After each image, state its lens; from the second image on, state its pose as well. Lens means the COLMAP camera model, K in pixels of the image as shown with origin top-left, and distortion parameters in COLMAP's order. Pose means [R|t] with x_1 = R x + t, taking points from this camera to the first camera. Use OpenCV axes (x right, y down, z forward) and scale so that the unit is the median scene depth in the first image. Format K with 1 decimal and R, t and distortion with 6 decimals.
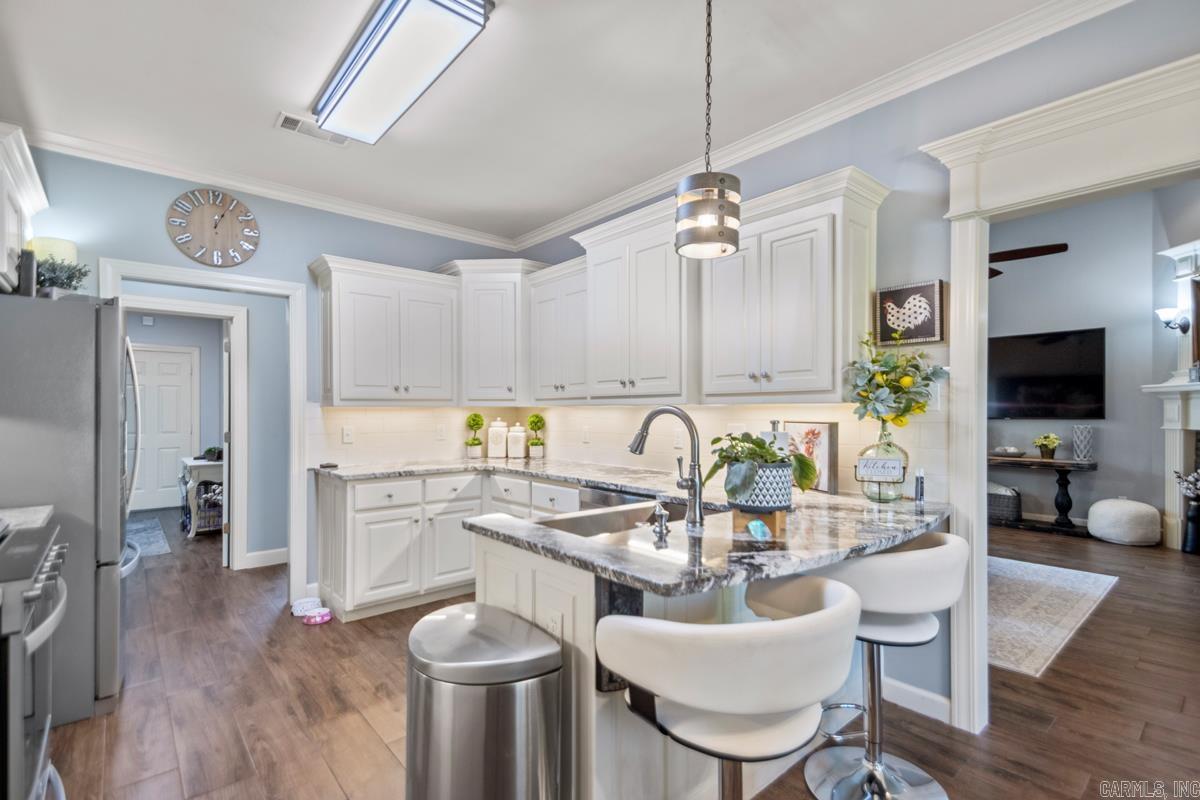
lens RADIAL K [[552.7, 0, 599.5], [0, 552.7, 408.5], [0, 0, 1]] dist [0.024227, -0.005246]
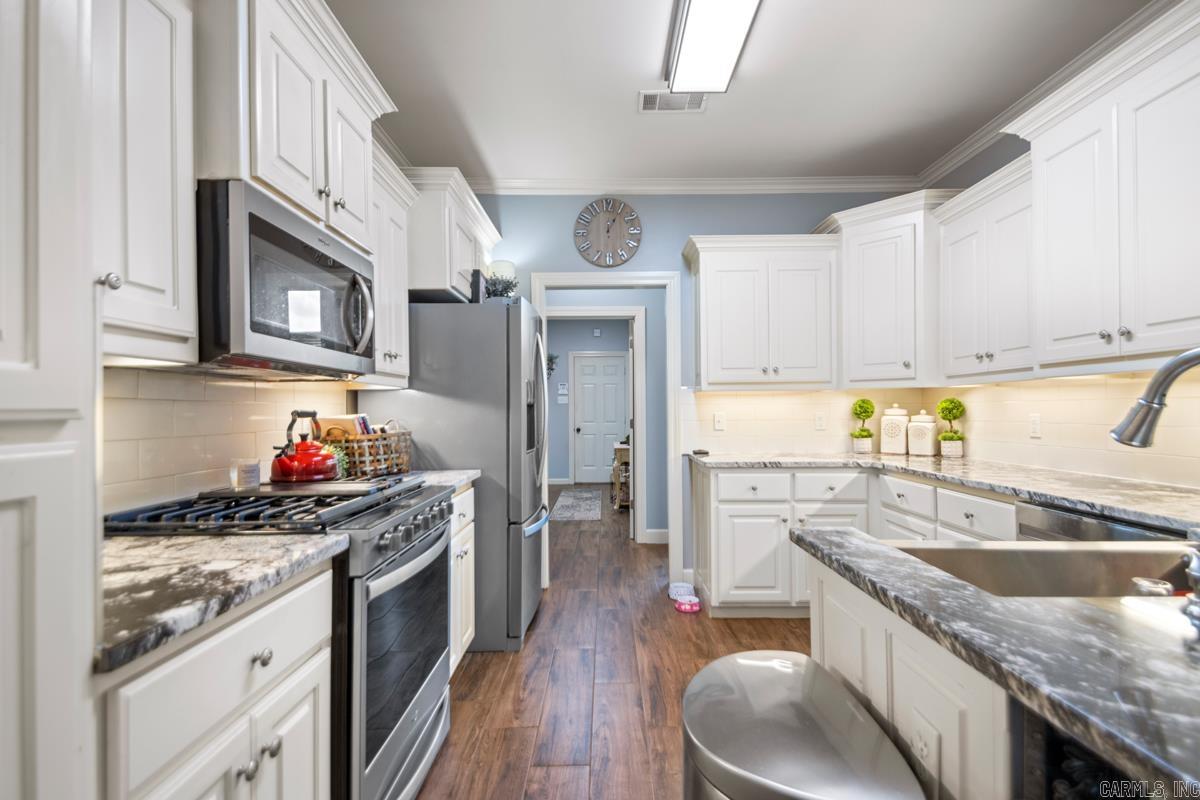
lens RADIAL K [[552.7, 0, 608.5], [0, 552.7, 405.4], [0, 0, 1]] dist [0.024227, -0.005246]
pose [[0.768759, -0.005949, -0.639511, 0.014589], [0.006434, 0.999978, -0.001568, 0.022643], [0.639506, -0.002909, 0.768781, 0.159180]]
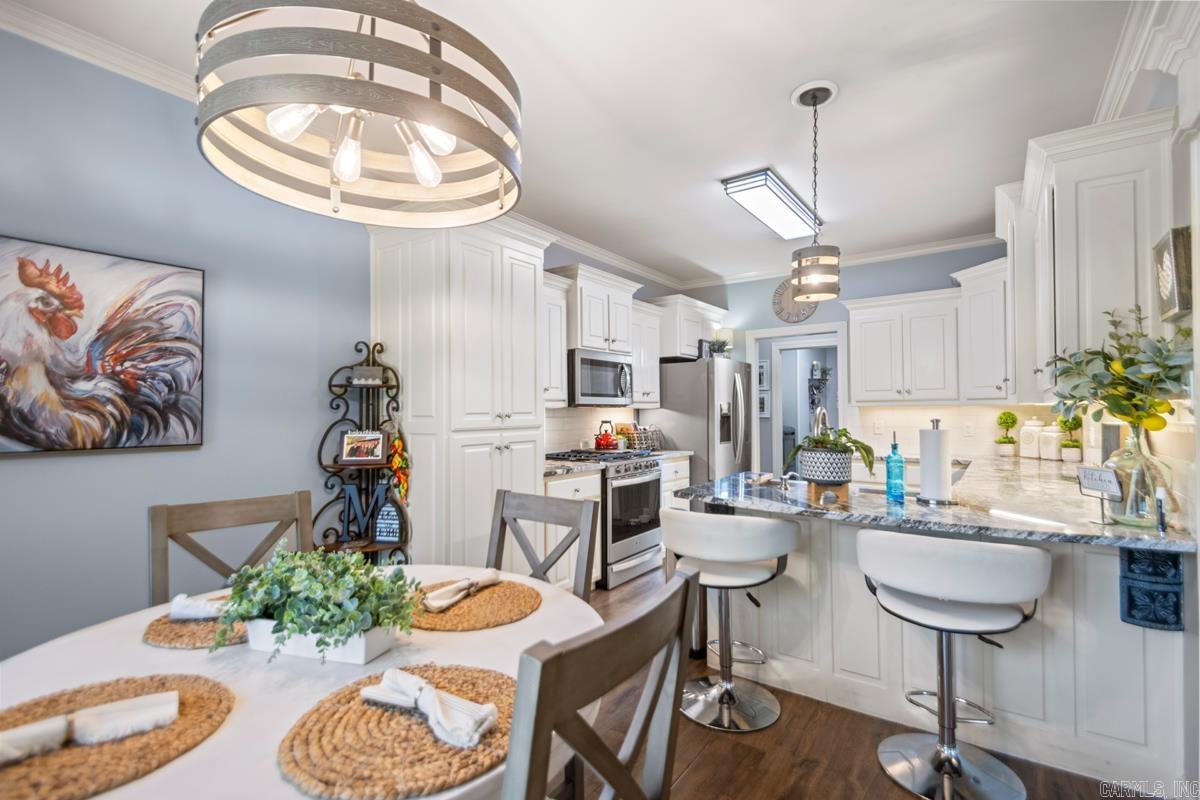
lens RADIAL K [[552.7, 0, 596.5], [0, 552.7, 403.5], [0, 0, 1]] dist [0.024227, -0.005246]
pose [[0.235056, -0.010977, -0.971920, 0.747458], [0.009047, 0.999918, -0.009105, -0.004515], [0.971940, -0.006653, 0.235136, 0.049230]]
